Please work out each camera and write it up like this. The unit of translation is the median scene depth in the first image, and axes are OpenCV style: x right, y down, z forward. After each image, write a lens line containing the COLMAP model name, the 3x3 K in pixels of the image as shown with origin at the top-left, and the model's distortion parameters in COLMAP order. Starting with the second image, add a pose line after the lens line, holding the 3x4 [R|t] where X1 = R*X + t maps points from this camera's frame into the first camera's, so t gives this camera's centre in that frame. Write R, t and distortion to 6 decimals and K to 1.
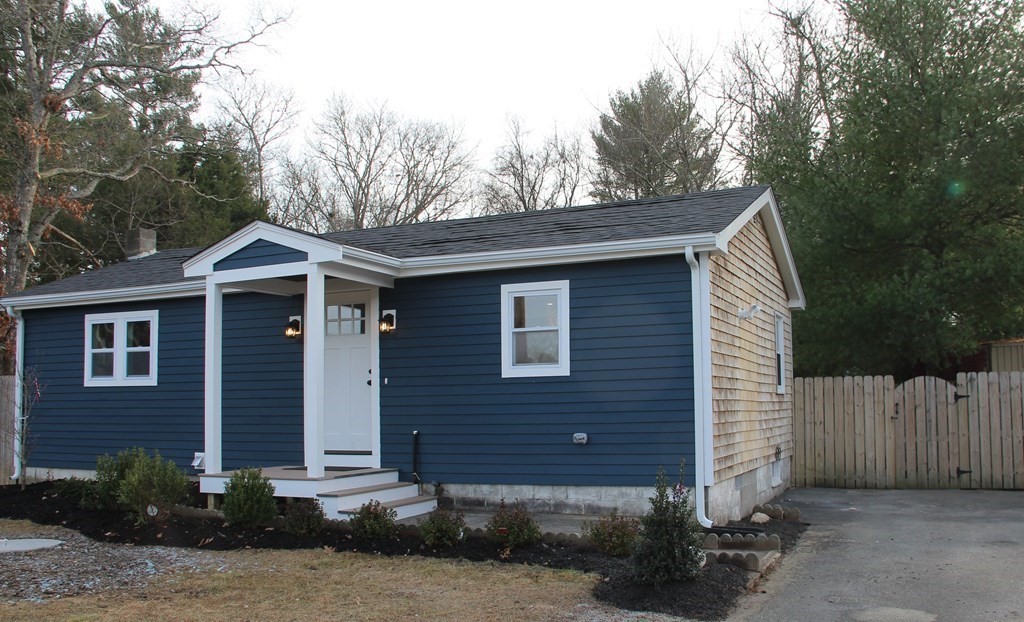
lens RADIAL K [[953.4, 0, 515.4], [0, 953.4, 331.2], [0, 0, 1]] dist [-0.180502, 0.197070]
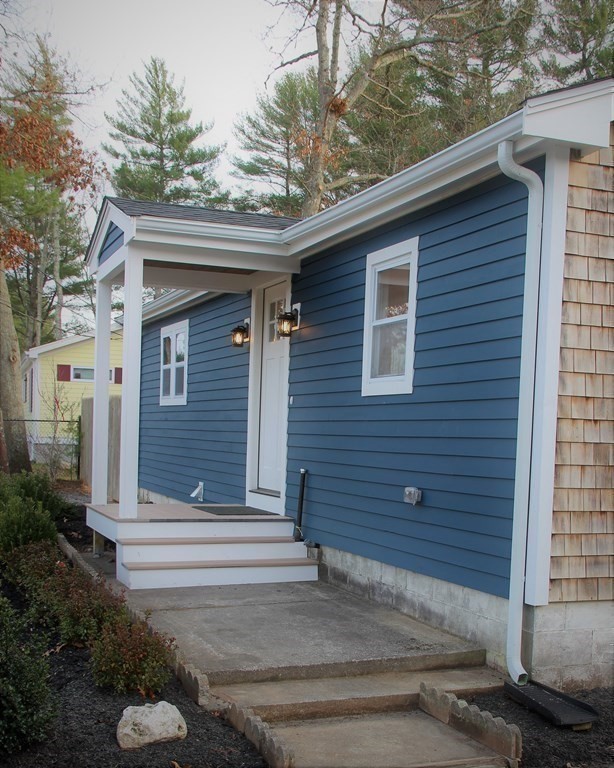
lens RADIAL K [[1017.5, 0, 305.7], [0, 1017.5, 474.4], [0, 0, 1]] dist [-0.008127, 0.066594]
pose [[0.717690, 0.065846, -0.693243, 0.429437], [0.012577, 0.994131, 0.107446, 0.024598], [0.696250, -0.085832, 0.712650, 0.434813]]
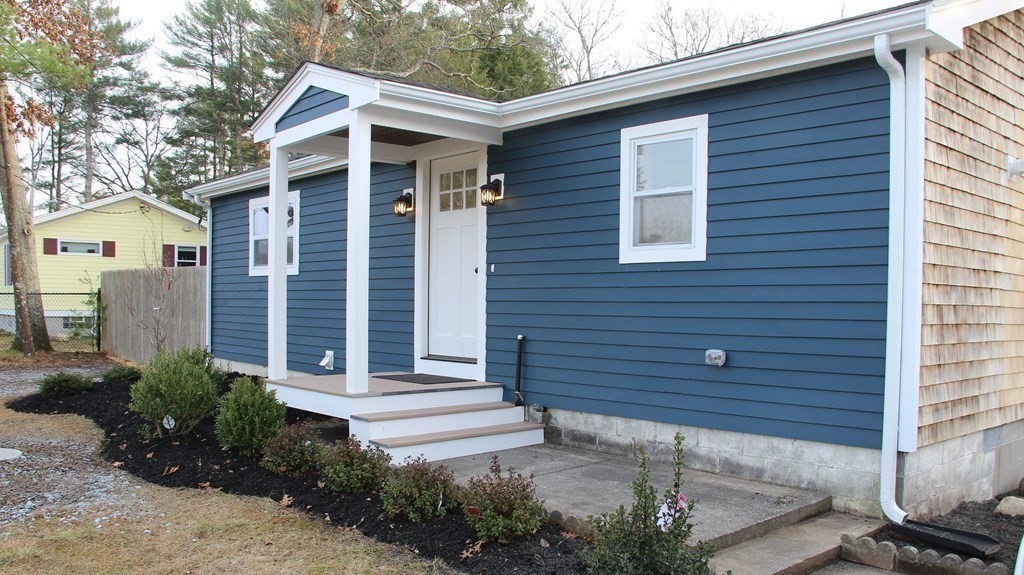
lens RADIAL K [[872.7, 0, 516.4], [0, 872.7, 324.1], [0, 0, 1]] dist [-0.187244, 0.181629]
pose [[0.916008, 0.034422, -0.399680, 0.161682], [0.007045, 0.994778, 0.101819, 0.026074], [0.401097, -0.096083, 0.910983, 0.368657]]
